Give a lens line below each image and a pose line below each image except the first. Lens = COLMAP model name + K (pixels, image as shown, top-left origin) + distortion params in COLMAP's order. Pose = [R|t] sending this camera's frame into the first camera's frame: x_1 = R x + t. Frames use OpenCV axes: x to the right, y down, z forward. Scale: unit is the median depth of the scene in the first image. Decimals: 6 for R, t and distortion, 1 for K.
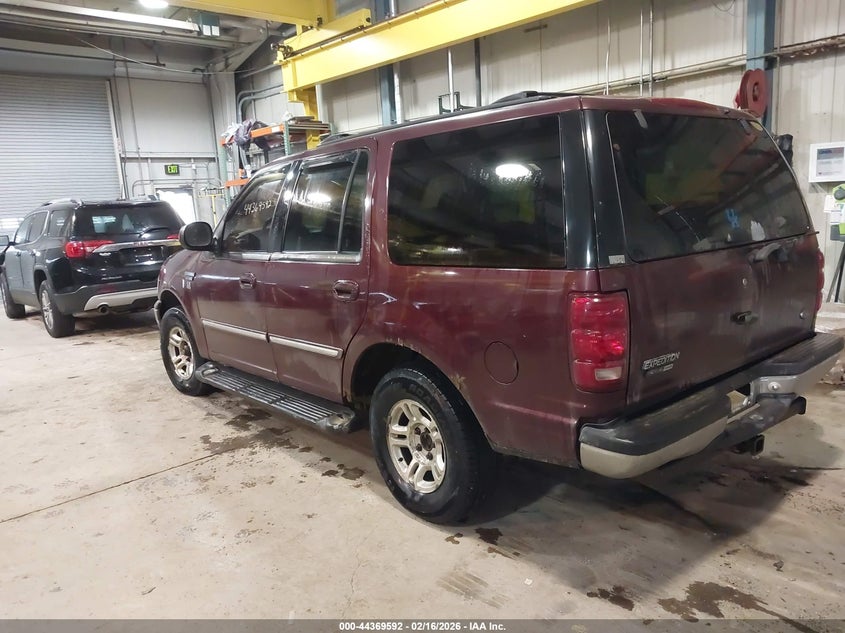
lens RADIAL K [[667.5, 0, 422.5], [0, 667.5, 316.5], [0, 0, 1]] dist [-0.006735, 0.003794]
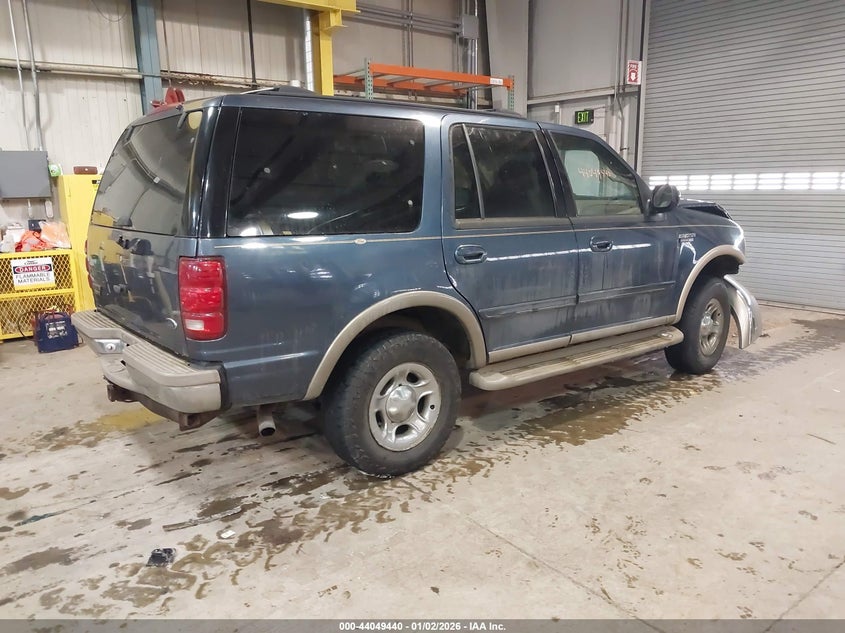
lens RADIAL K [[667.5, 0, 422.5], [0, 667.5, 316.5], [0, 0, 1]] dist [-0.006735, 0.003794]
pose [[0.061494, -0.150202, 0.986741, -0.547529], [0.176205, 0.974718, 0.137391, -0.063957], [-0.982431, 0.165420, 0.086405, 0.469415]]
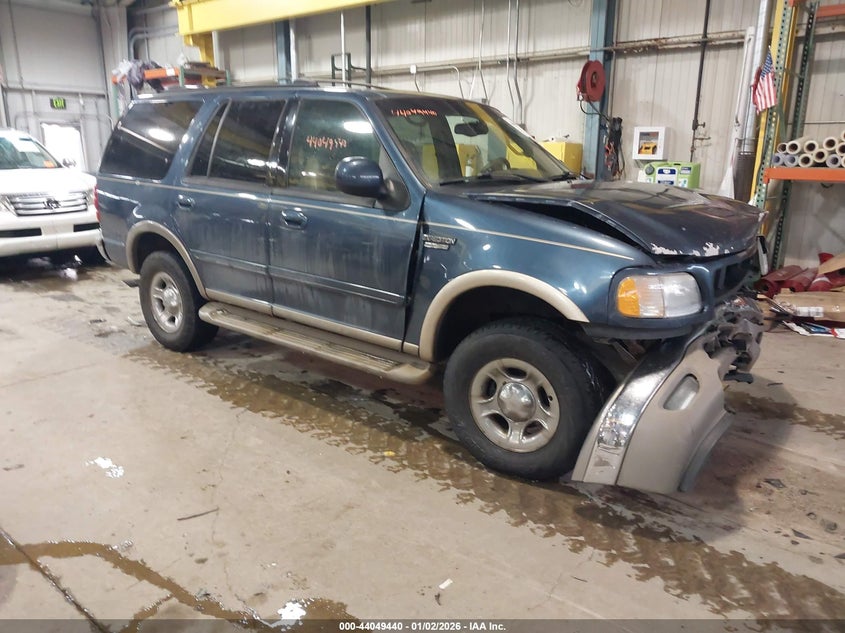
lens RADIAL K [[658.9, 0, 422.5], [0, 658.9, 316.5], [0, 0, 1]] dist [-0.003088, -0.001585]
pose [[0.987196, 0.020428, 0.158196, 0.012763], [-0.032081, 0.996927, 0.071461, 0.011216], [-0.156250, -0.075621, 0.984818, -0.129274]]
